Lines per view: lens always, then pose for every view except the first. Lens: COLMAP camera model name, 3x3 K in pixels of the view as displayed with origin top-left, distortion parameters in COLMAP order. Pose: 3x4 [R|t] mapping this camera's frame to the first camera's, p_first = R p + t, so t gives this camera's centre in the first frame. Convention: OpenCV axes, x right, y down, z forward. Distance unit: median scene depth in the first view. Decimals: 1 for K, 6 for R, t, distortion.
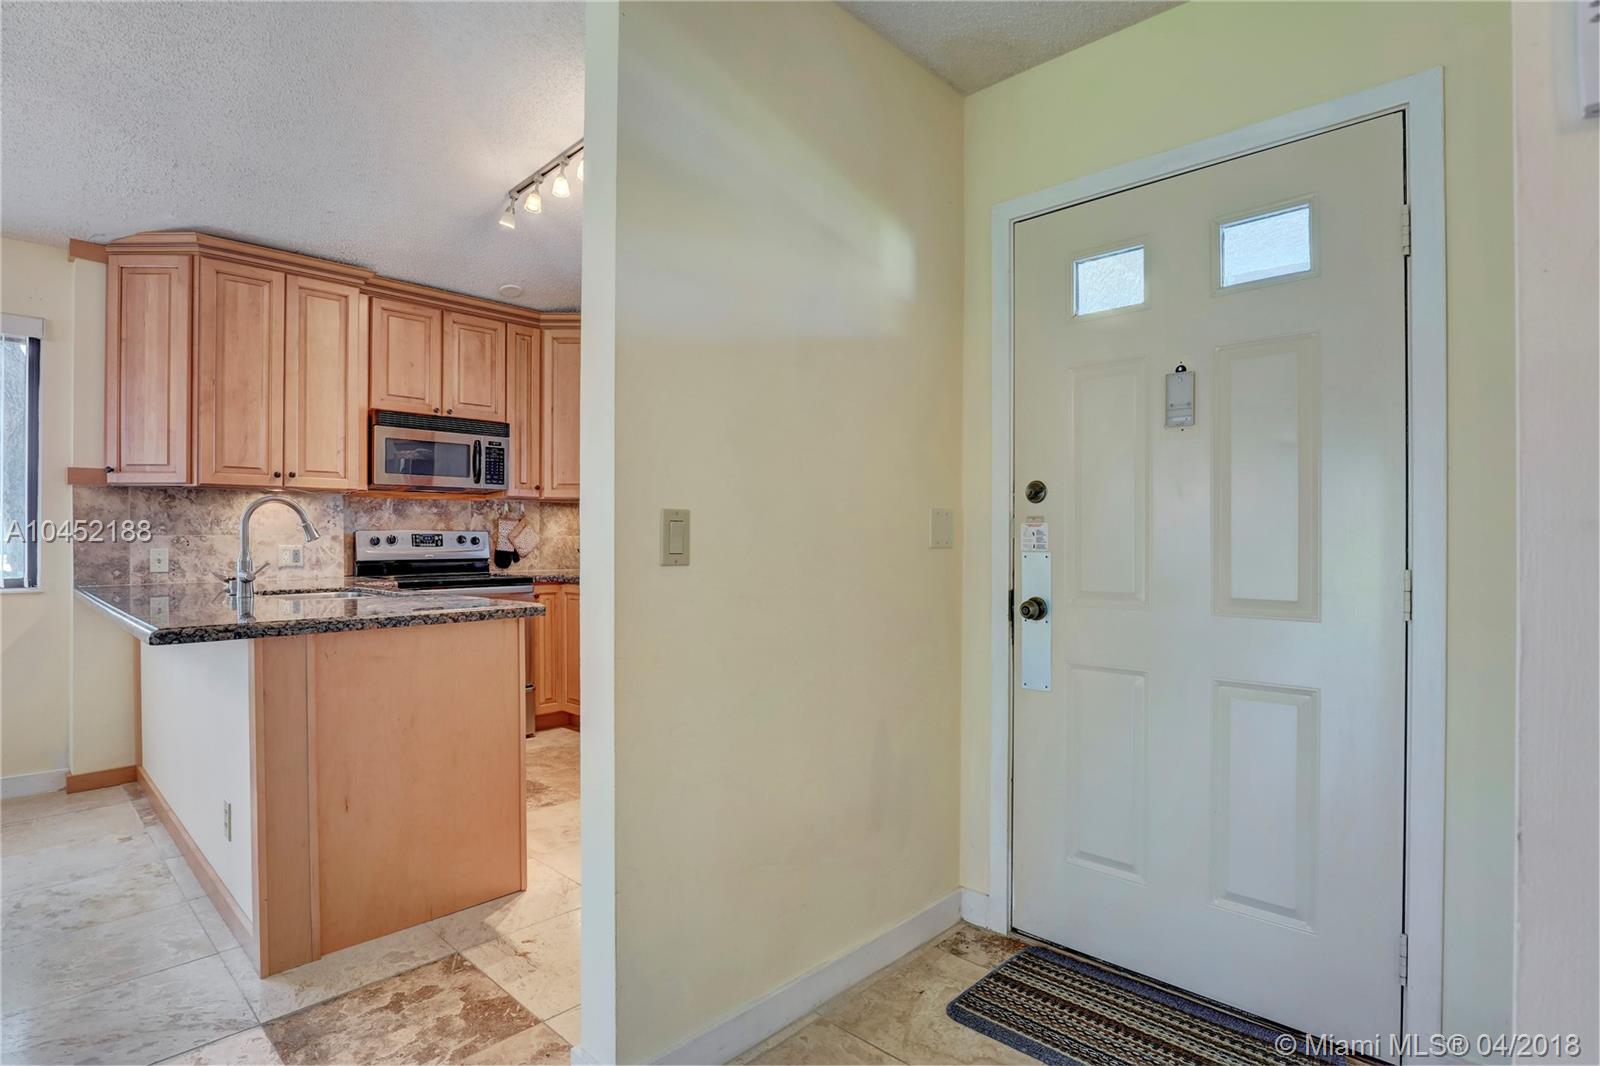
lens RADIAL K [[797.1, 0, 806.8], [0, 797.1, 540.6], [0, 0, 1]] dist [-0.024489, 0.000978]
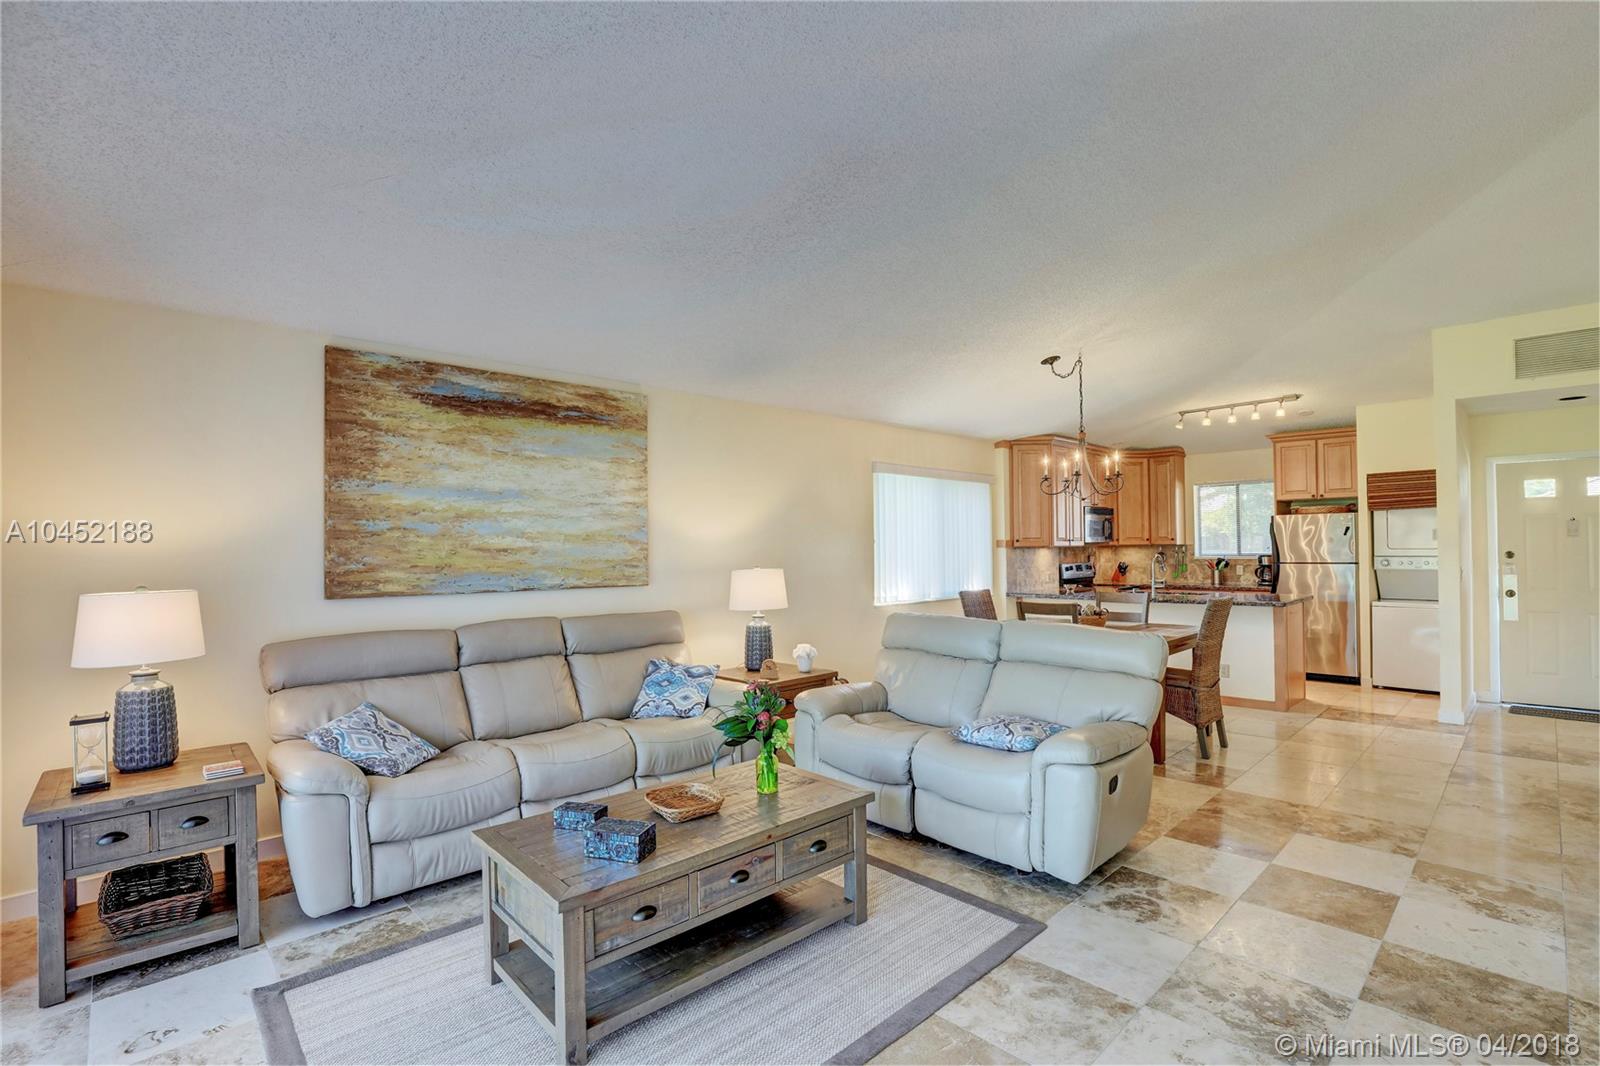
lens RADIAL K [[736.7, 0, 814.0], [0, 736.7, 537.3], [0, 0, 1]] dist [-0.031506, 0.004173]
pose [[0.999124, -0.014393, -0.039297, -1.287650], [0.013761, 0.999773, -0.016296, -0.068022], [0.039522, 0.015741, 0.999095, -1.053604]]
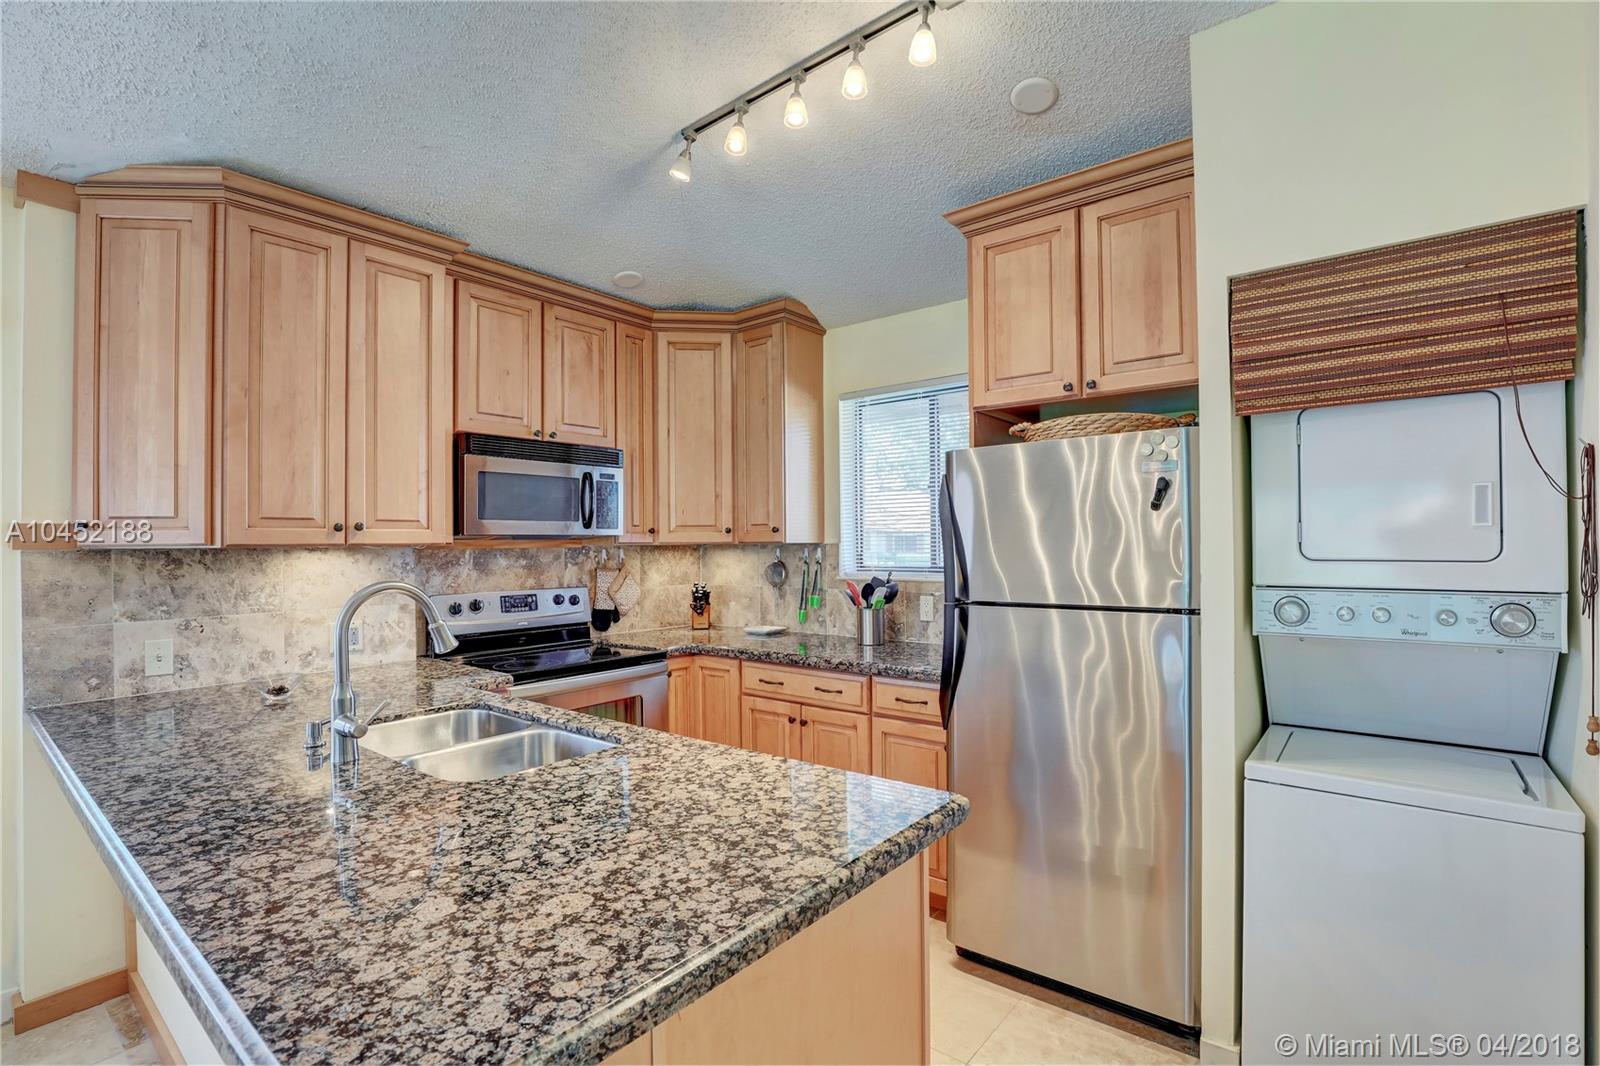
lens RADIAL K [[736.7, 0, 805.7], [0, 736.7, 539.9], [0, 0, 1]] dist [-0.031506, 0.004173]
pose [[0.996483, -0.010636, 0.083114, -0.313731], [0.011626, 0.999867, -0.011437, -0.060071], [-0.082982, 0.012363, 0.996474, 0.327879]]
